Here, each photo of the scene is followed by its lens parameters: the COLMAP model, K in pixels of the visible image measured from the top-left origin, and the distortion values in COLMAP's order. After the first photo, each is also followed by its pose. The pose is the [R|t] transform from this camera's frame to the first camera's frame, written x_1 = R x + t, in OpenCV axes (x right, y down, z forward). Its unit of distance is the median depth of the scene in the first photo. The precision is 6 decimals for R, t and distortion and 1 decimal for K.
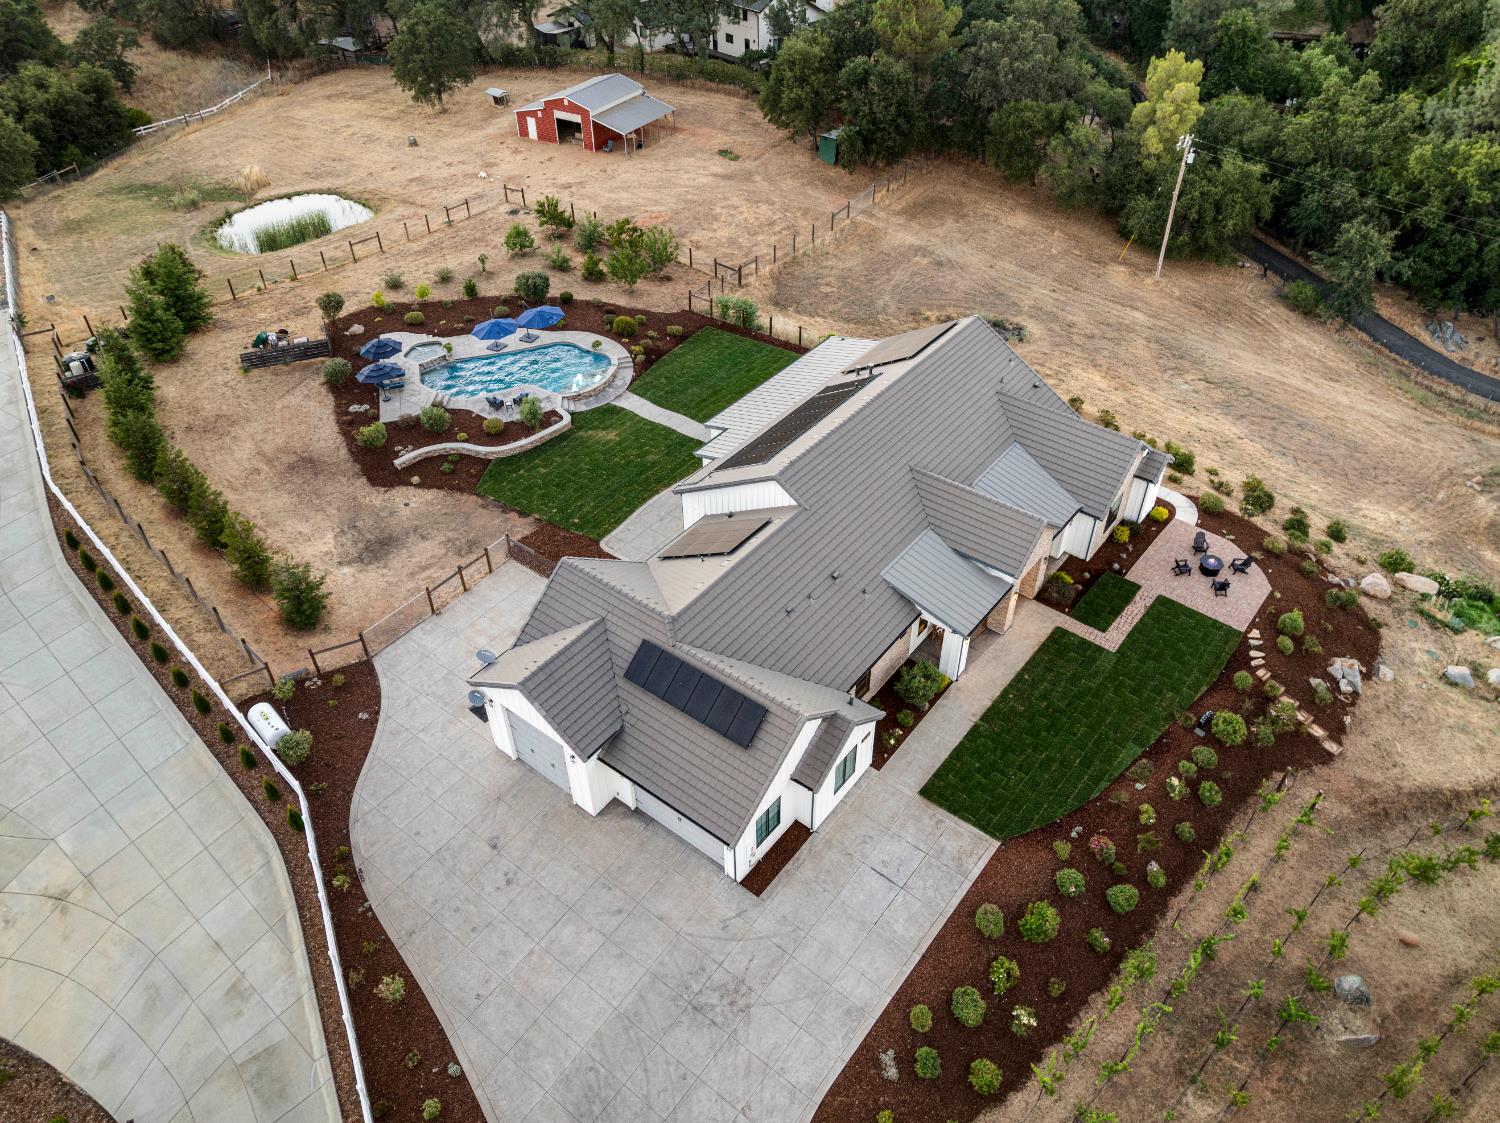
lens RADIAL K [[1053.6, 0, 746.0], [0, 1053.6, 558.3], [0, 0, 1]] dist [-0.026458, 0.006242]
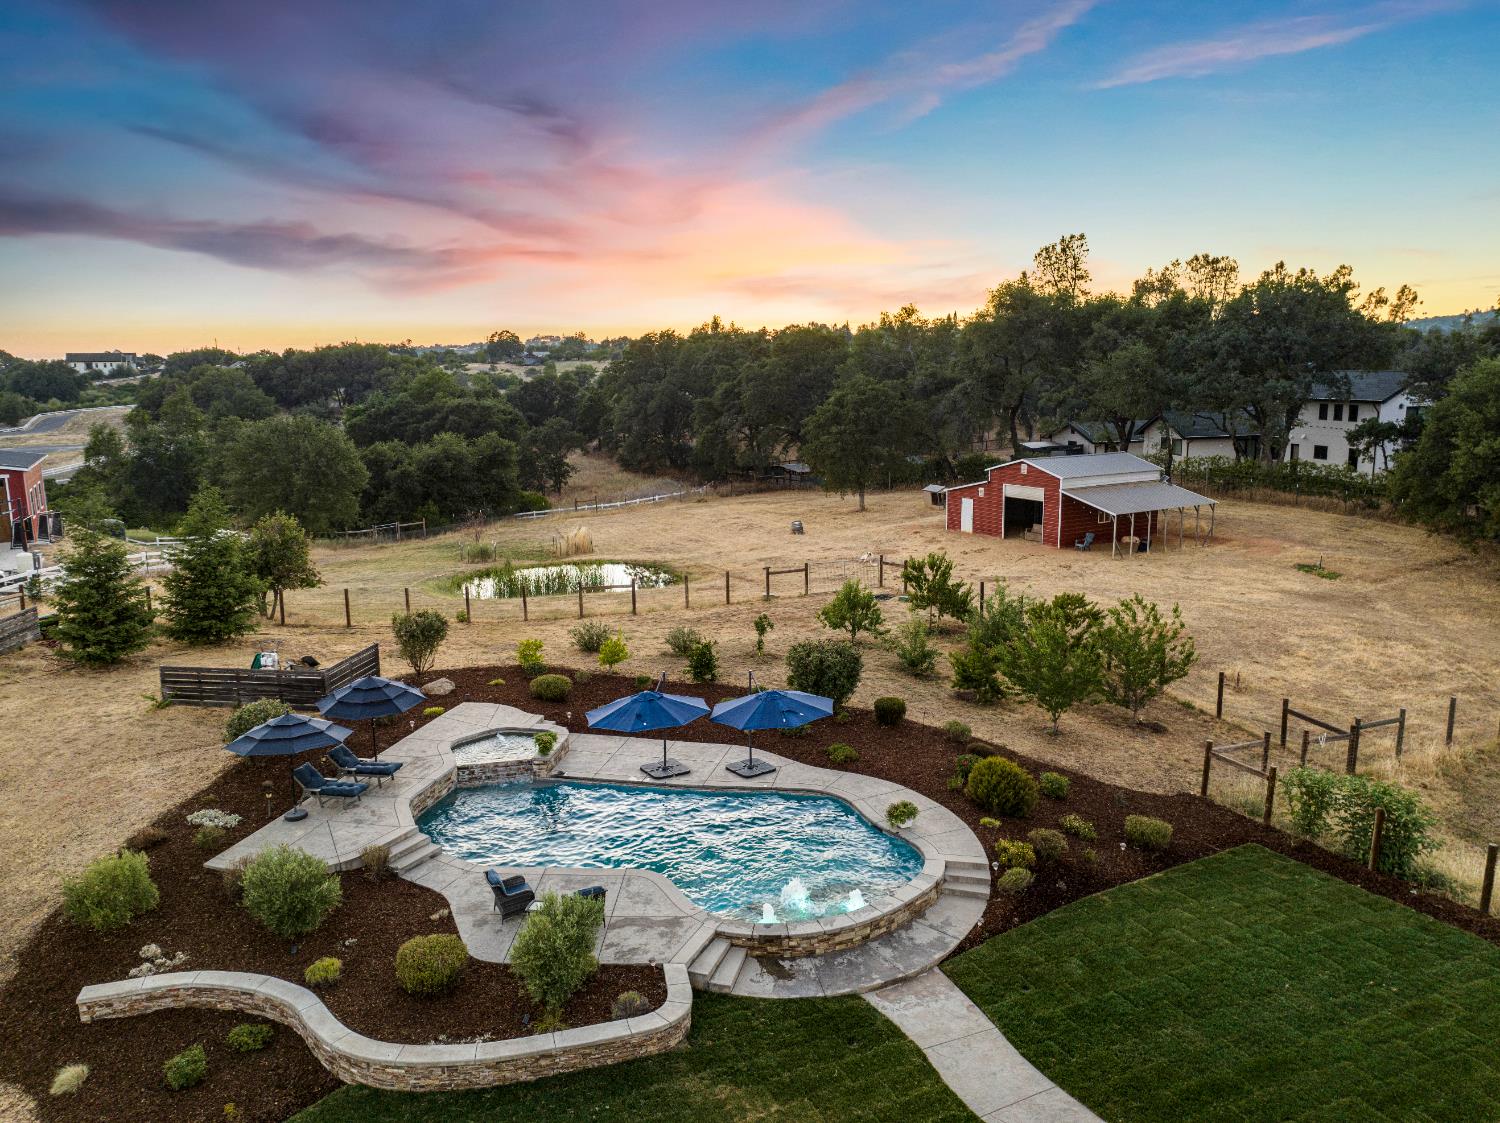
lens RADIAL K [[1053.6, 0, 746.0], [0, 1053.6, 558.3], [0, 0, 1]] dist [-0.026458, 0.006242]
pose [[0.879688, 0.085563, -0.467790, -0.032958], [-0.307856, 0.852204, -0.423052, -0.114830], [0.362455, 0.516165, 0.776015, 0.683810]]
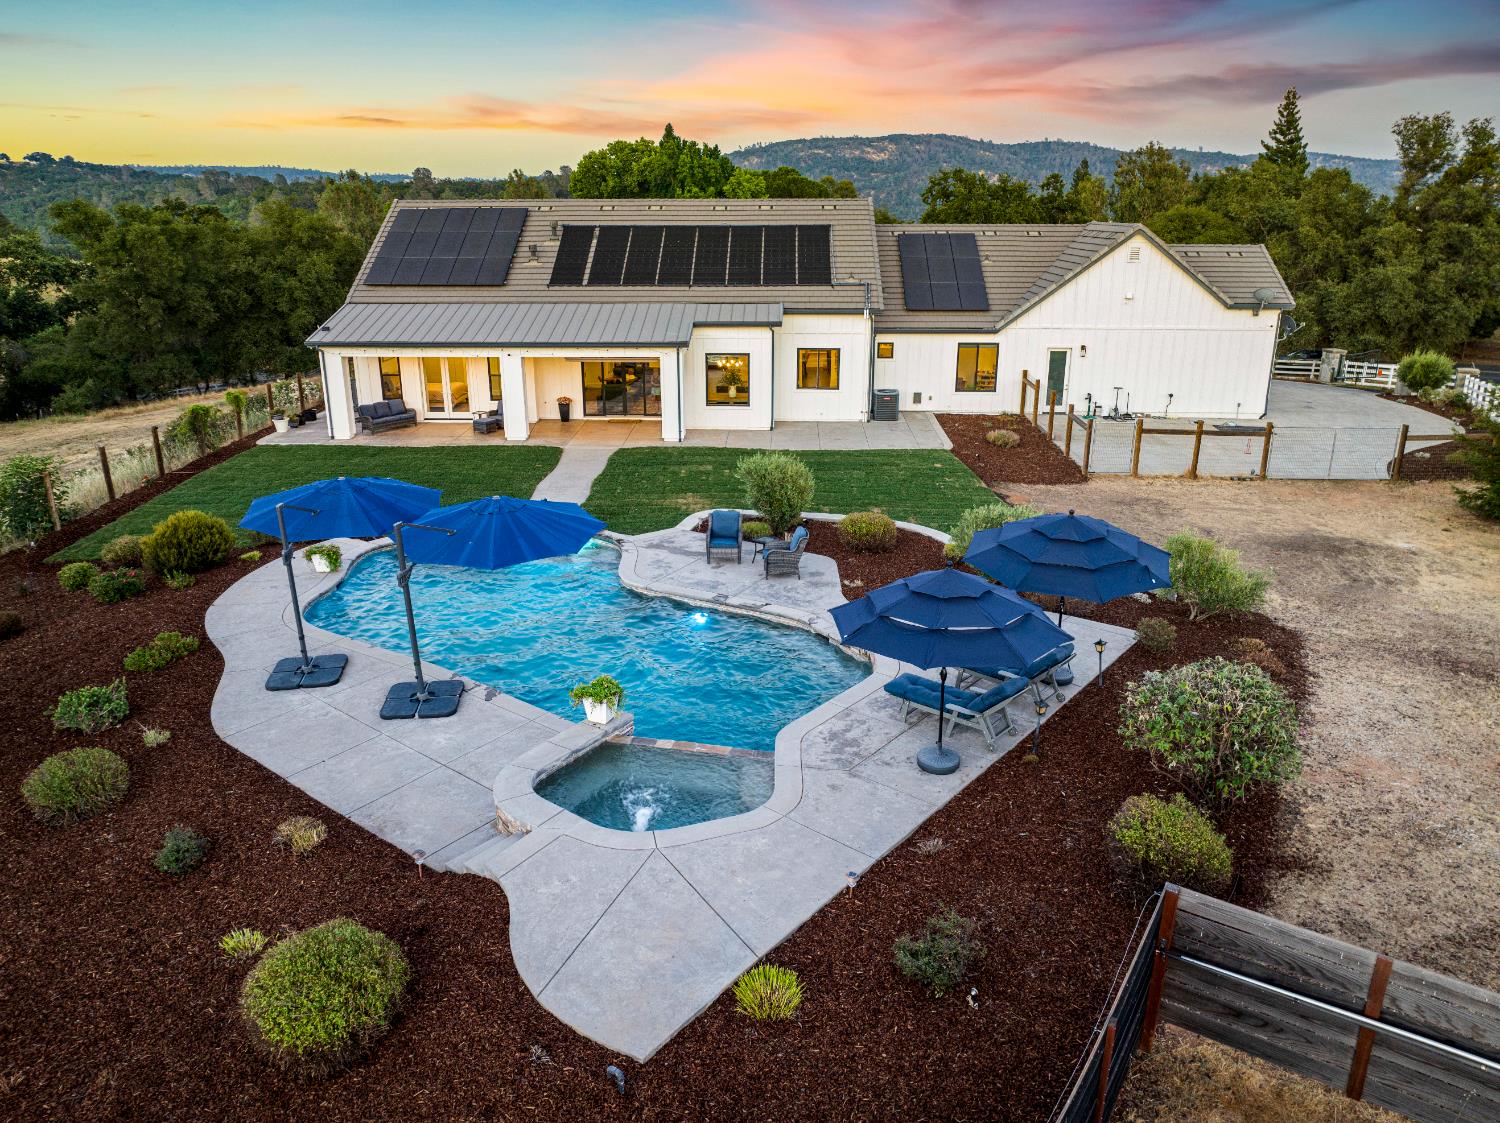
lens RADIAL K [[1053.6, 0, 746.0], [0, 1053.6, 558.3], [0, 0, 1]] dist [-0.026458, 0.006242]
pose [[-0.585265, -0.241141, 0.774155, -0.449658], [0.534157, 0.603643, 0.591854, -0.321282], [-0.610034, 0.759912, -0.224484, 1.017158]]
